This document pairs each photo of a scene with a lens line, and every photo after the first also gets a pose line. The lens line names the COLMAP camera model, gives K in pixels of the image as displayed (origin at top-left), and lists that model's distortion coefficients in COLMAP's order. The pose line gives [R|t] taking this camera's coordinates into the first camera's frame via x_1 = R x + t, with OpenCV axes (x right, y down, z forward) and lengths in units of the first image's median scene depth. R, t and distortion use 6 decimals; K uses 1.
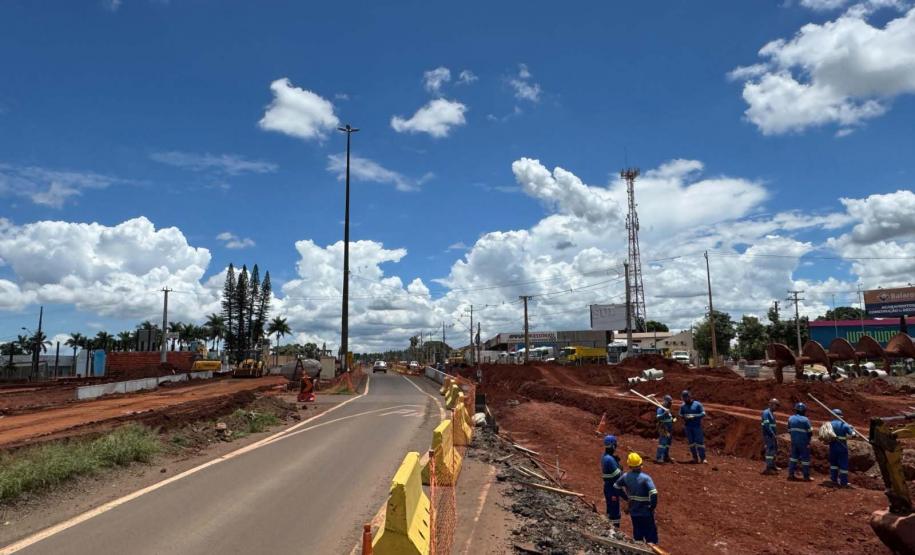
lens RADIAL K [[726.0, 0, 457.5], [0, 726.0, 277.5], [0, 0, 1]] dist [0.031334, -0.011011]
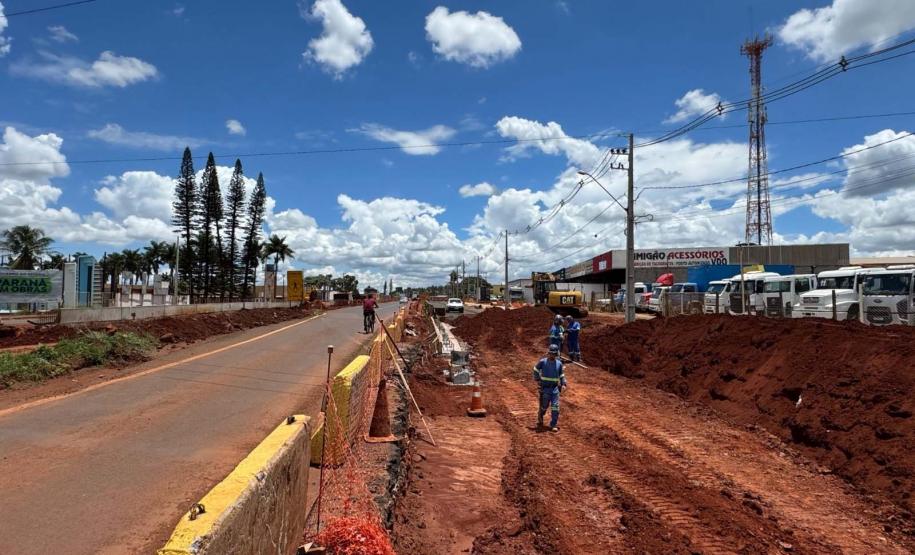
lens RADIAL K [[502.8, 0, 457.5], [0, 502.8, 277.5], [0, 0, 1]] dist [0.003111, -0.000417]
pose [[0.999384, 0.021364, -0.027825, -0.040567], [-0.018965, 0.996303, 0.083792, 0.049656], [0.029512, -0.083212, 0.996095, 0.461466]]
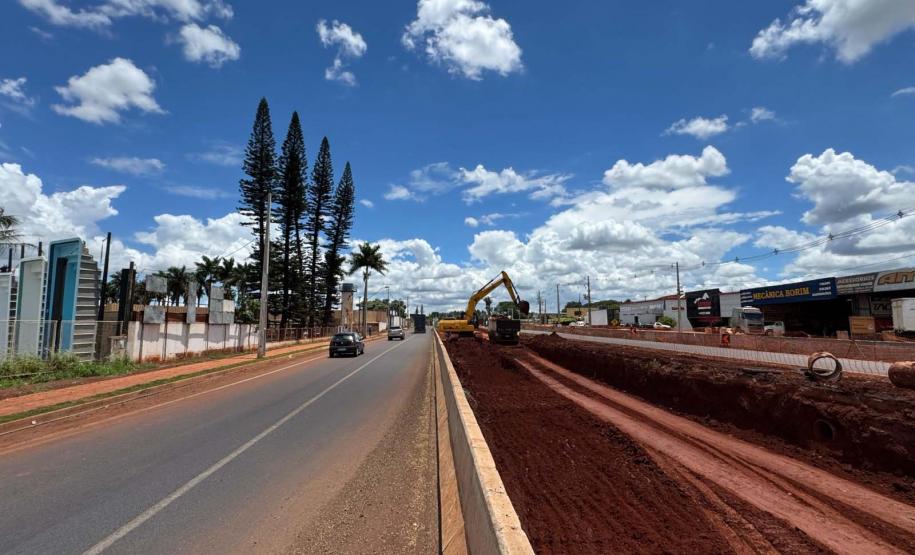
lens RADIAL K [[415.7, 0, 445.3], [0, 415.7, 279.8], [0, 0, 1]] dist [0.002764, -0.000025]
pose [[0.999035, 0.009097, -0.042966, -0.163095], [-0.008131, 0.999712, 0.022588, 0.073432], [0.043159, -0.022217, 0.998821, 0.646733]]
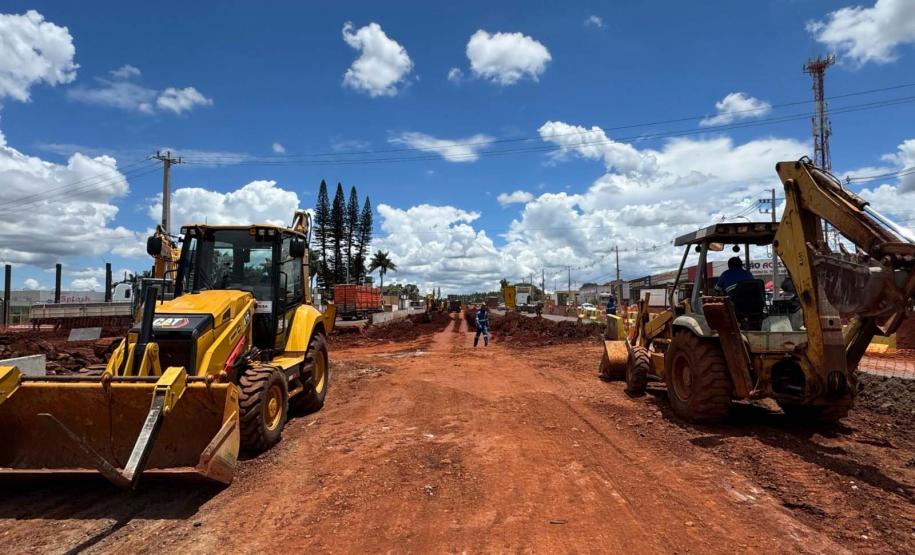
lens RADIAL K [[520.1, 0, 457.5], [0, 520.1, 277.5], [0, 0, 1]] dist [-0.000376, -0.000791]
pose [[0.996687, 0.000923, -0.081324, -0.104507], [0.004853, 0.997478, 0.070803, 0.041746], [0.081184, -0.070963, 0.994170, 0.385116]]
